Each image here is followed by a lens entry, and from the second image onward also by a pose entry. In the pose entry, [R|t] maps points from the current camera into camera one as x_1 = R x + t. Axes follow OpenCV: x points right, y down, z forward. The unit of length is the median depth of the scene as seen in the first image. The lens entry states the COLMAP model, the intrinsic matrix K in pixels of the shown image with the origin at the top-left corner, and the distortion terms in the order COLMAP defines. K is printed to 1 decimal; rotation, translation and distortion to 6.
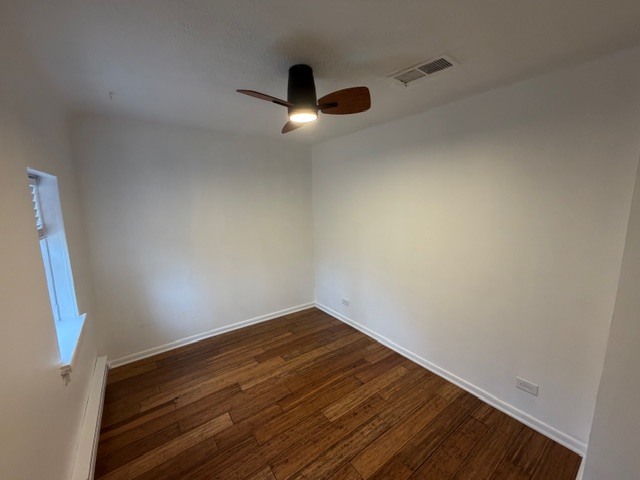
lens RADIAL K [[256.1, 0, 319.5], [0, 256.1, 240.8], [0, 0, 1]] dist [0.000874, 0.000077]
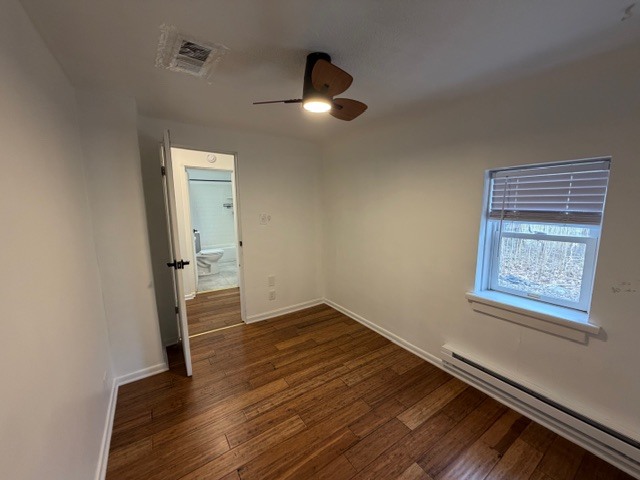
lens RADIAL K [[256.1, 0, 318.2], [0, 256.1, 239.7], [0, 0, 1]] dist [0.000874, 0.000077]
pose [[-0.999124, 0.011948, 0.040107, -0.083813], [0.023283, 0.955058, 0.295502, -0.241559], [-0.034773, 0.296177, -0.954500, 1.777311]]
